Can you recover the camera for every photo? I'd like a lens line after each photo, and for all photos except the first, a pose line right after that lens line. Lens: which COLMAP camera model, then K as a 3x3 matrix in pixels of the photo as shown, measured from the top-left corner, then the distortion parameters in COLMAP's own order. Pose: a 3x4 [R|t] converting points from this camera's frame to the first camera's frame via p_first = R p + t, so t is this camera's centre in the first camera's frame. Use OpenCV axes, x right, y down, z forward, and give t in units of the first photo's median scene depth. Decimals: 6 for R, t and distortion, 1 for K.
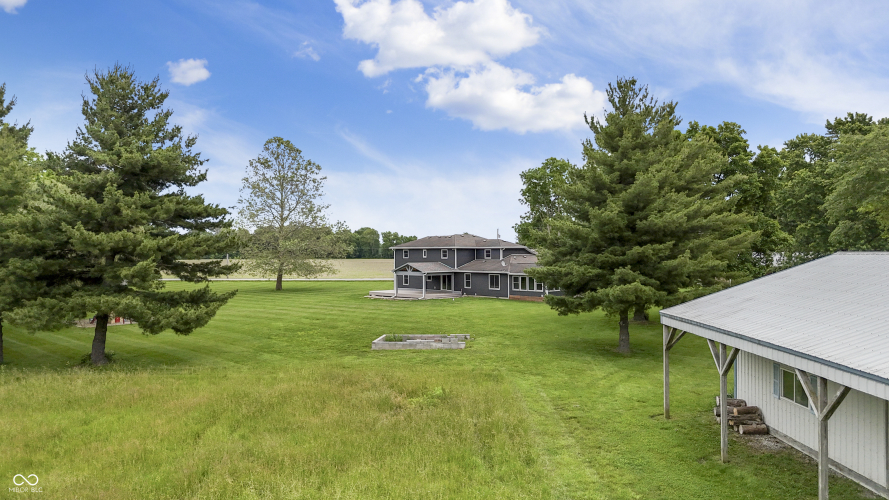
lens RADIAL K [[653.8, 0, 444.5], [0, 653.8, 250.0], [0, 0, 1]] dist [0.112502, -0.152205]
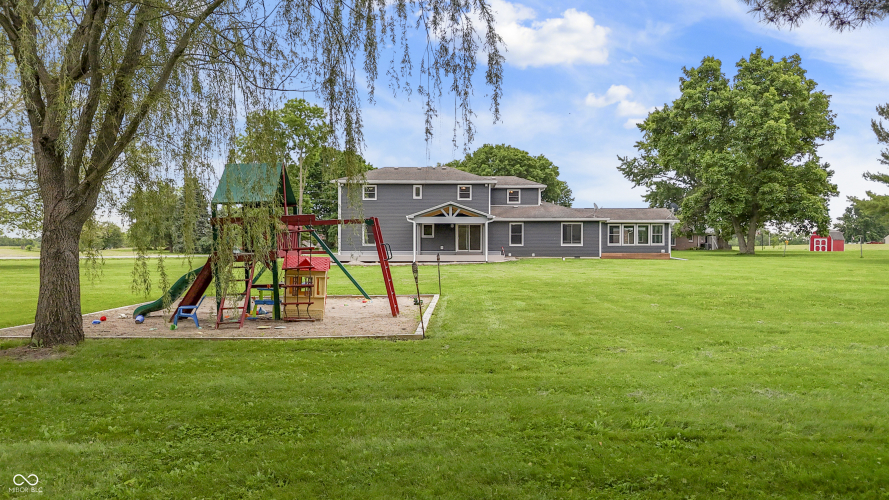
lens RADIAL K [[653.8, 0, 444.5], [0, 653.8, 250.0], [0, 0, 1]] dist [0.112502, -0.152205]
pose [[0.714332, 0.001288, 0.699806, -0.456464], [-0.005352, 0.999979, 0.003622, 0.059455], [-0.699786, -0.006332, 0.714324, 0.579965]]
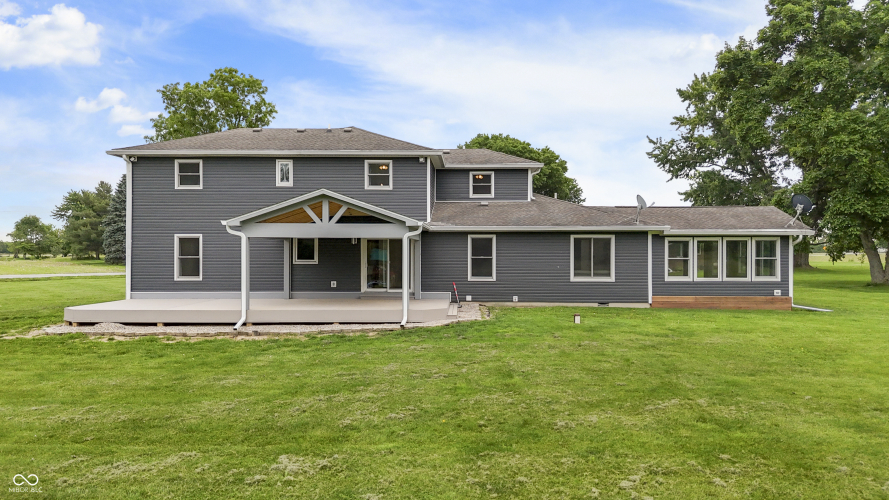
lens RADIAL K [[653.8, 0, 444.5], [0, 653.8, 250.0], [0, 0, 1]] dist [0.112502, -0.152205]
pose [[0.722860, 0.004875, 0.690977, -0.197040], [-0.005408, 0.999984, -0.001397, 0.043055], [-0.690973, -0.002727, 0.722875, 0.765861]]
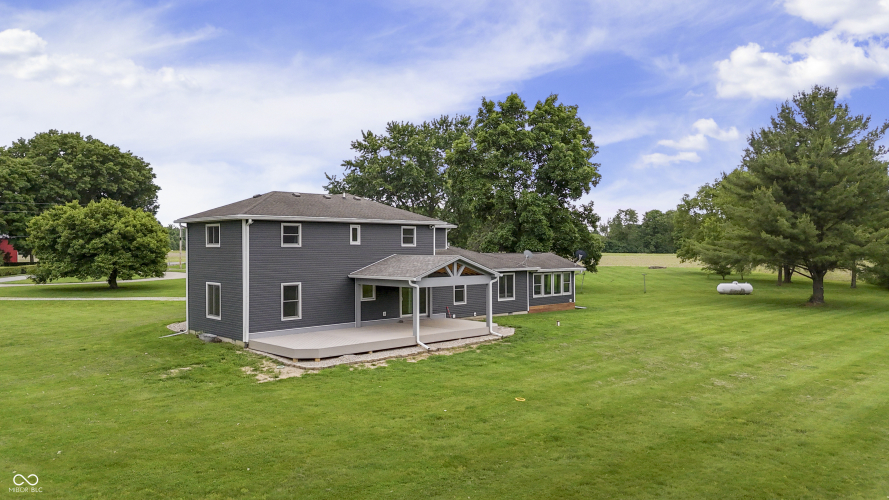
lens RADIAL K [[653.8, 0, 444.5], [0, 653.8, 250.0], [0, 0, 1]] dist [0.112502, -0.152205]
pose [[0.030454, -0.002222, 0.999534, -0.462078], [0.000735, 0.999997, 0.002201, 0.014894], [-0.999536, 0.000668, 0.030455, 0.978676]]
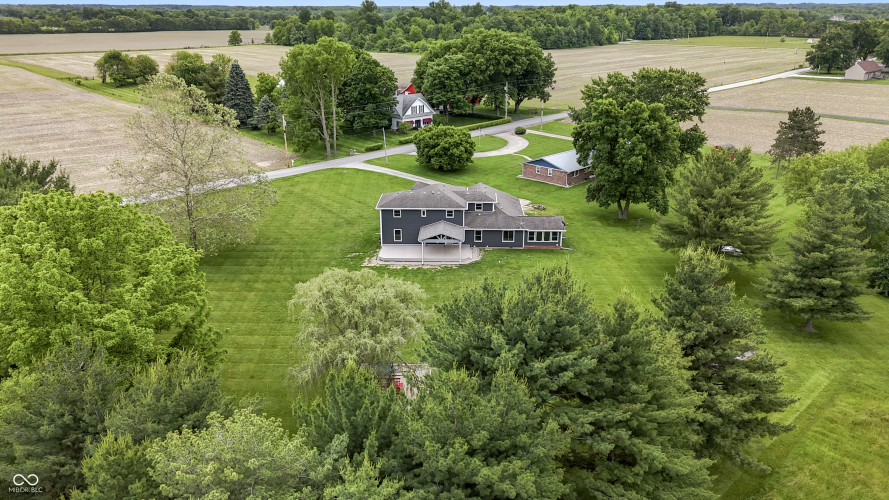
lens RADIAL K [[653.8, 0, 444.5], [0, 653.8, 250.0], [0, 0, 1]] dist [0.112502, -0.152205]
pose [[0.721076, -0.239321, 0.650212, -0.762795], [-0.000733, 0.938187, 0.346127, -0.328774], [-0.692856, -0.250060, 0.676329, 0.238598]]
